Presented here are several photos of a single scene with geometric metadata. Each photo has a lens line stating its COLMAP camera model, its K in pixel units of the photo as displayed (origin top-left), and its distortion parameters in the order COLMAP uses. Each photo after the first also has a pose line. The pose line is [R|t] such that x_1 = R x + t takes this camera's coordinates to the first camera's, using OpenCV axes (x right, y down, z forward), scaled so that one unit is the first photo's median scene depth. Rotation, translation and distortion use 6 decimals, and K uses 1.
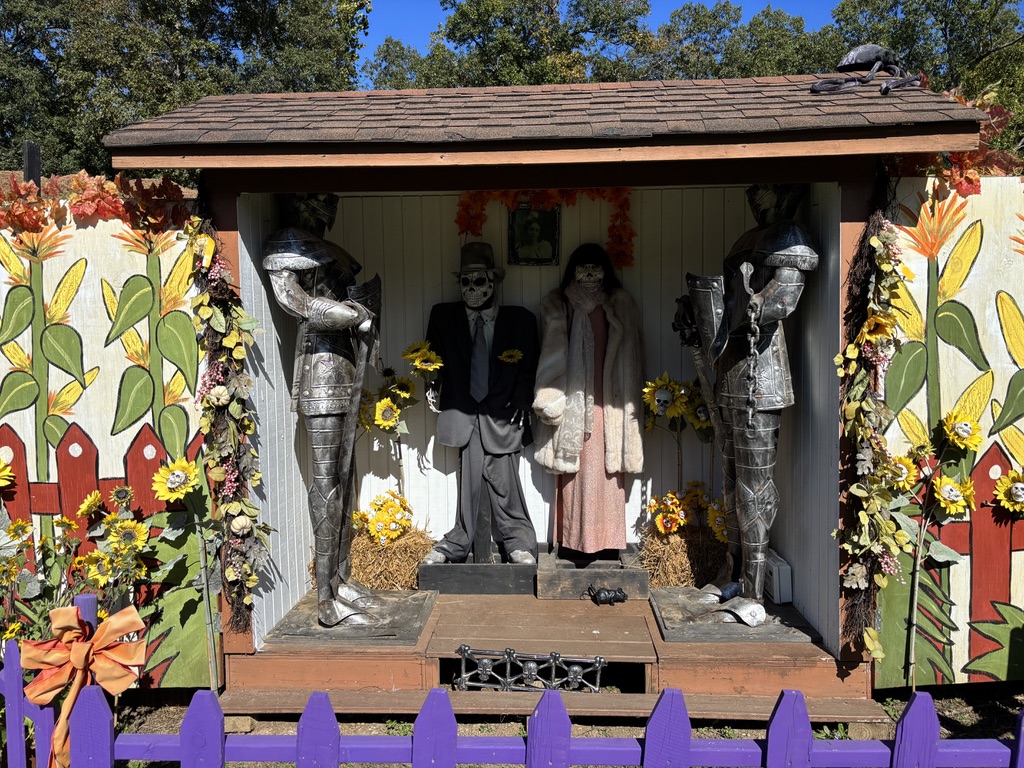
lens RADIAL K [[765.0, 0, 512.0], [0, 765.0, 384.0], [0, 0, 1]] dist [0.015773, -0.011109]
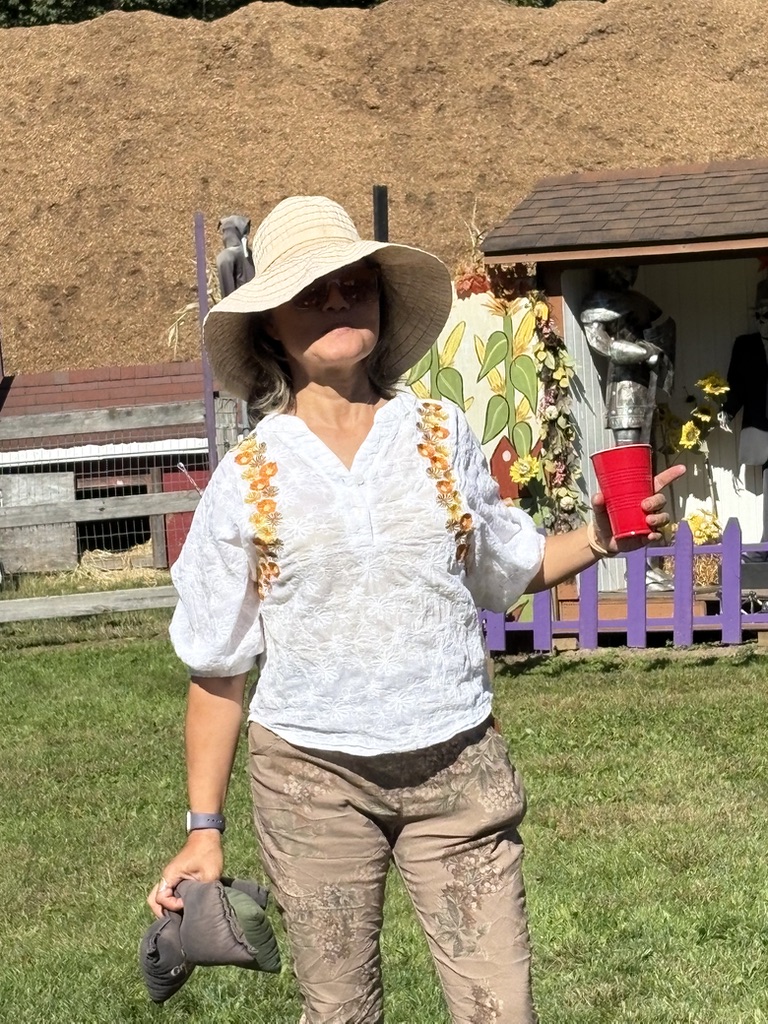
lens RADIAL K [[3496.0, 0, 384.0], [0, 3496.0, 512.0], [0, 0, 1]] dist [0.145397, 1.718573]
pose [[0.908655, -0.024338, -0.416837, 2.009007], [0.012192, 0.999421, -0.031778, 0.395035], [0.417369, 0.023794, 0.908426, -4.954372]]
